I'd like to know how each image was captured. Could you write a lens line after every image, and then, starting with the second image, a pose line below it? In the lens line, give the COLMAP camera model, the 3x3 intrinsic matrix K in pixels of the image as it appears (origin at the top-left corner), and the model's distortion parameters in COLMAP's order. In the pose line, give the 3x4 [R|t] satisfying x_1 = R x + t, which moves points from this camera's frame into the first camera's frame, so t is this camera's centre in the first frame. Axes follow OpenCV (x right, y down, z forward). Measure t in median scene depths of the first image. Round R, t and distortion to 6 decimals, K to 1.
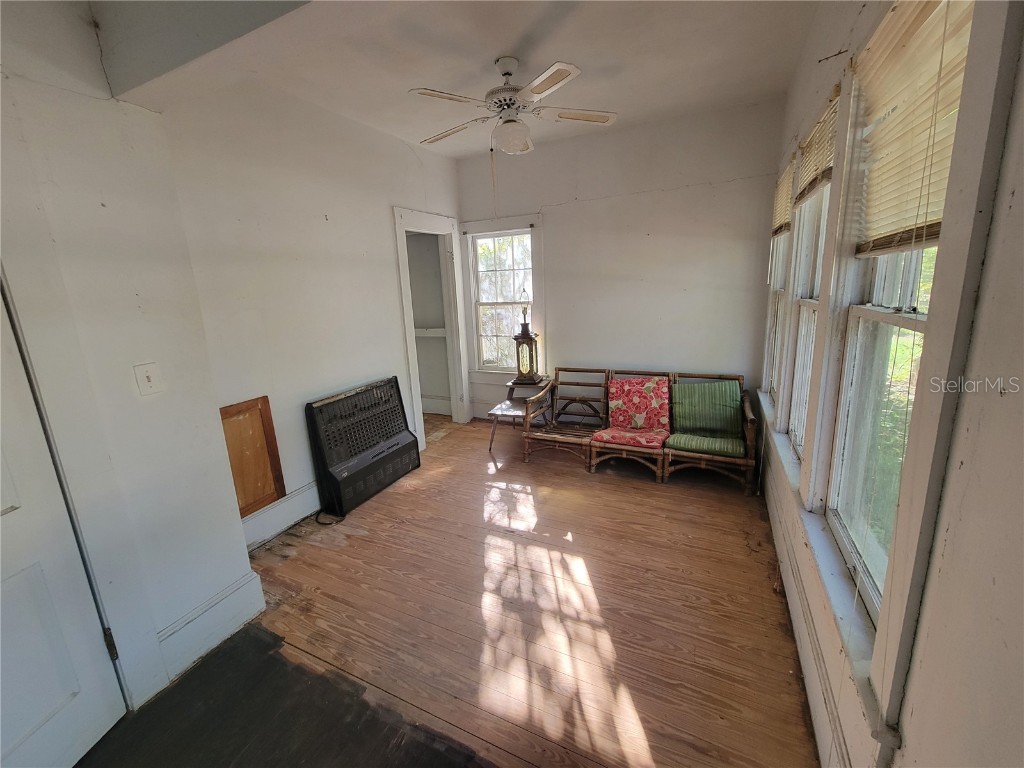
lens RADIAL K [[418.8, 0, 510.1], [0, 418.8, 374.1], [0, 0, 1]] dist [0.001322, -0.002862]
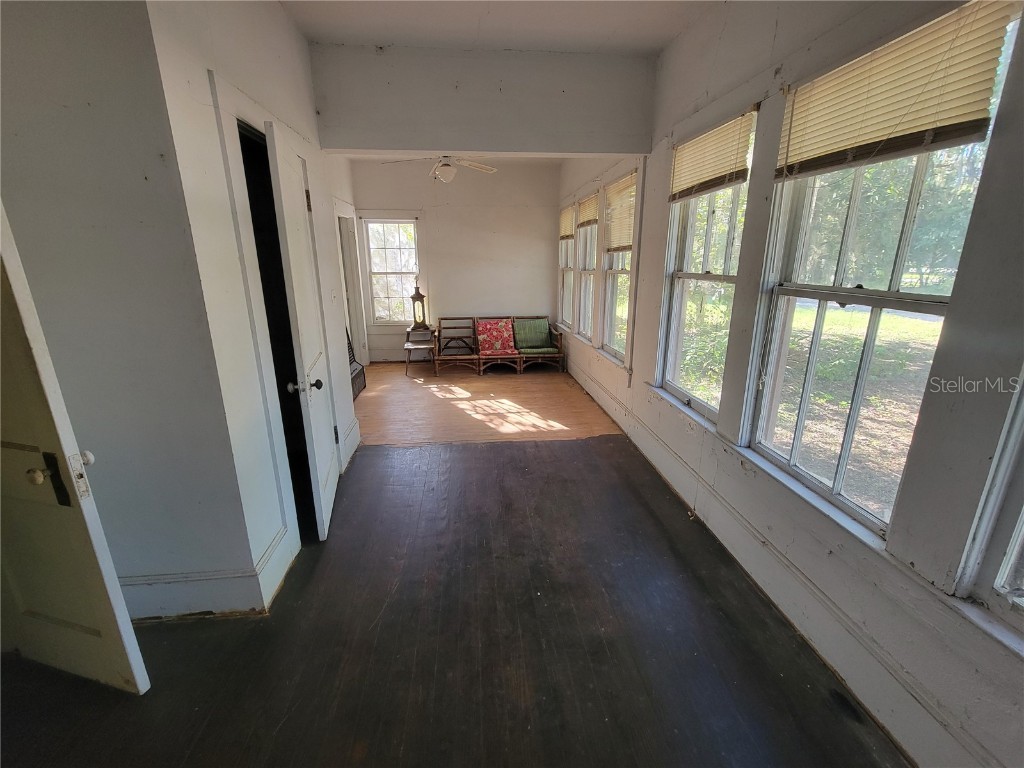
lens RADIAL K [[418.8, 0, 510.1], [0, 418.8, 374.1], [0, 0, 1]] dist [0.001322, -0.002862]
pose [[0.854349, -0.093504, 0.511220, -0.516130], [0.074163, 0.995549, 0.058148, 0.132435], [-0.514382, -0.011765, 0.857481, -0.453449]]
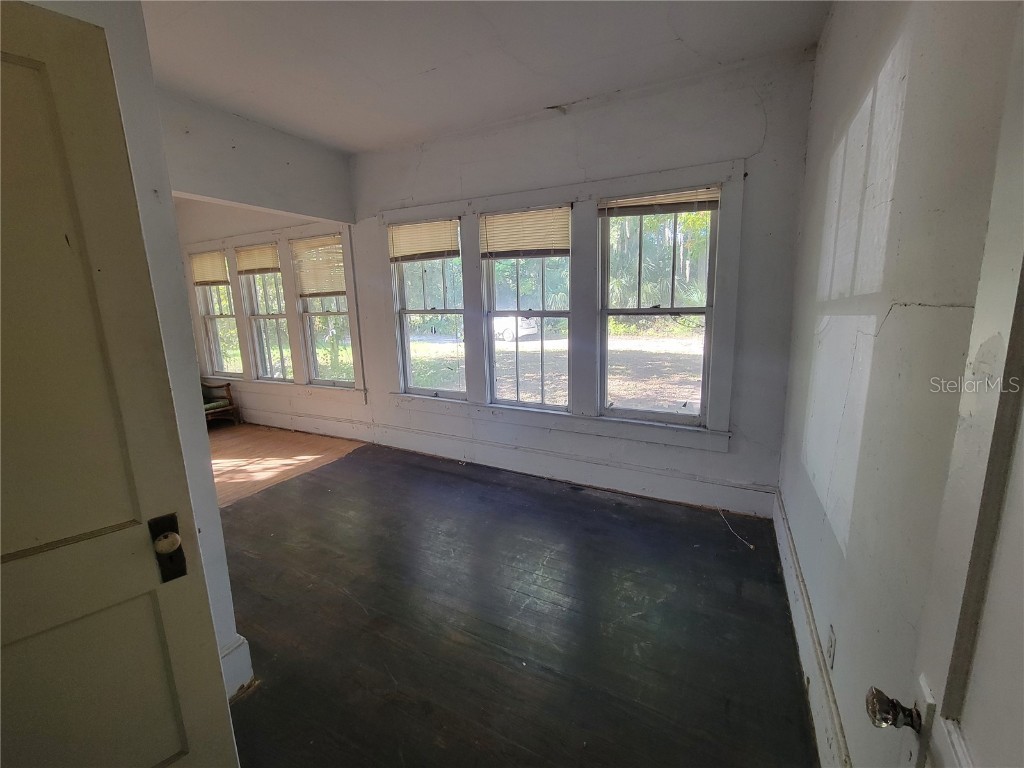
lens RADIAL K [[411.8, 0, 510.3], [0, 411.8, 374.1], [0, 0, 1]] dist [0.000159, -0.000067]
pose [[0.029476, -0.126930, 0.991474, -0.926268], [0.234235, 0.965163, 0.116598, 0.116369], [-0.971733, 0.228801, 0.058181, -0.249969]]
